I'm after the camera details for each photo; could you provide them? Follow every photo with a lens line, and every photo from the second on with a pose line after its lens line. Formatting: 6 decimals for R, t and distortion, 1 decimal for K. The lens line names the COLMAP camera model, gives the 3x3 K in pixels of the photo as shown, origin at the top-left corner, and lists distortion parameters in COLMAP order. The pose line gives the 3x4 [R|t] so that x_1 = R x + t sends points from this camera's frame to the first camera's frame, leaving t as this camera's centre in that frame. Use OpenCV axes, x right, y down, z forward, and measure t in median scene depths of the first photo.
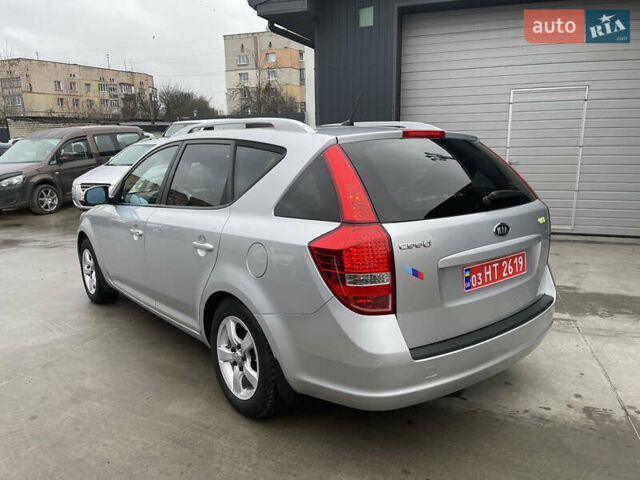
lens RADIAL K [[485.6, 0, 316.5], [0, 485.6, 243.5], [0, 0, 1]] dist [0.085989, -0.108977]
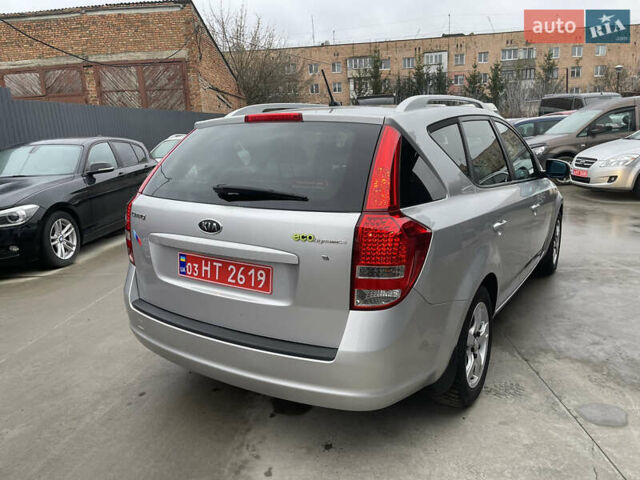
lens RADIAL K [[485.6, 0, 316.5], [0, 485.6, 243.5], [0, 0, 1]] dist [0.085989, -0.108977]
pose [[0.308749, 0.226957, -0.923669, 1.049775], [-0.170147, 0.968629, 0.181130, -0.159184], [0.935801, 0.101236, 0.337679, 0.720589]]
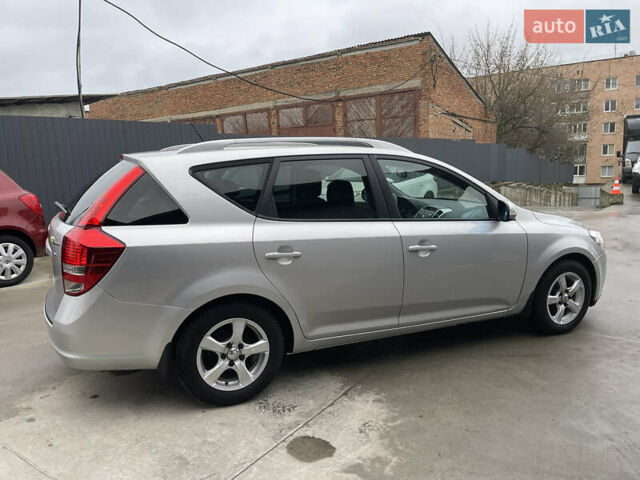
lens RADIAL K [[485.6, 0, 316.5], [0, 485.6, 243.5], [0, 0, 1]] dist [0.085989, -0.108977]
pose [[-0.247399, 0.191063, -0.949889, 1.247517], [-0.172329, 0.956057, 0.237187, -0.366885], [0.953466, 0.222373, -0.203602, 1.645998]]
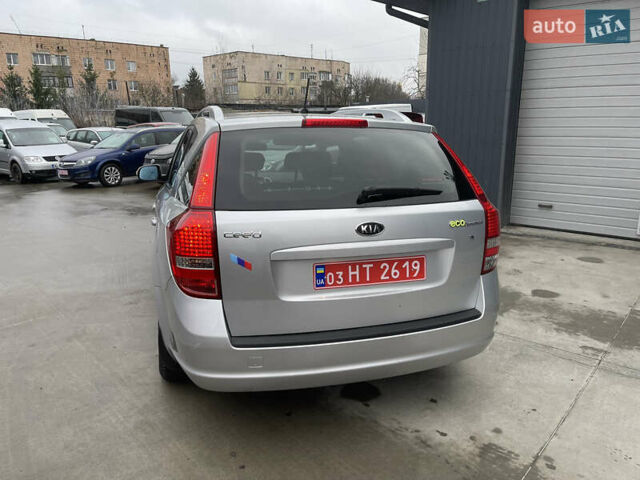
lens RADIAL K [[485.6, 0, 316.5], [0, 485.6, 243.5], [0, 0, 1]] dist [0.085989, -0.108977]
pose [[0.926861, 0.098419, -0.362274, 0.506473], [-0.087938, 0.995093, 0.045350, -0.026553], [0.364959, -0.010175, 0.930968, 0.086569]]
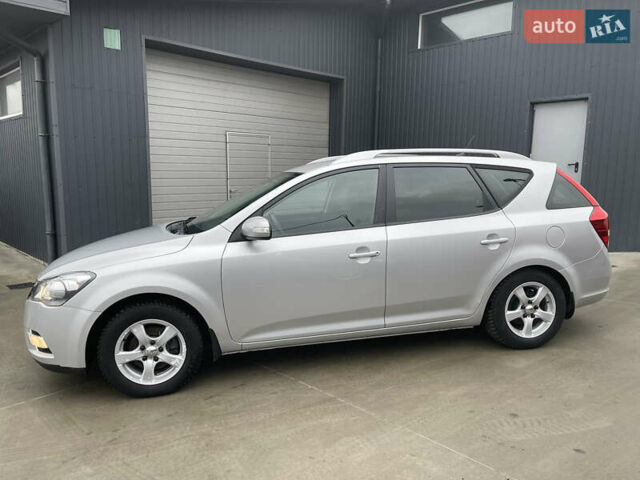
lens RADIAL K [[485.3, 0, 316.8], [0, 485.3, 240.1], [0, 0, 1]] dist [0.088172, -0.114850]
pose [[0.440822, -0.108599, 0.891001, -1.595655], [0.180281, 0.983138, 0.030635, -0.124874], [-0.879304, 0.147126, 0.452967, 0.794597]]
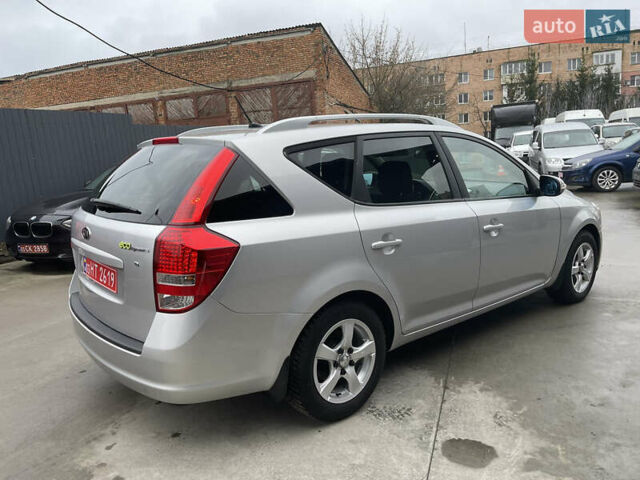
lens RADIAL K [[485.6, 0, 316.5], [0, 485.6, 243.5], [0, 0, 1]] dist [0.085989, -0.108977]
pose [[0.008375, 0.211806, -0.977276, 1.190968], [-0.155316, 0.965725, 0.207972, -0.256517], [0.987829, 0.150045, 0.040985, 1.196497]]
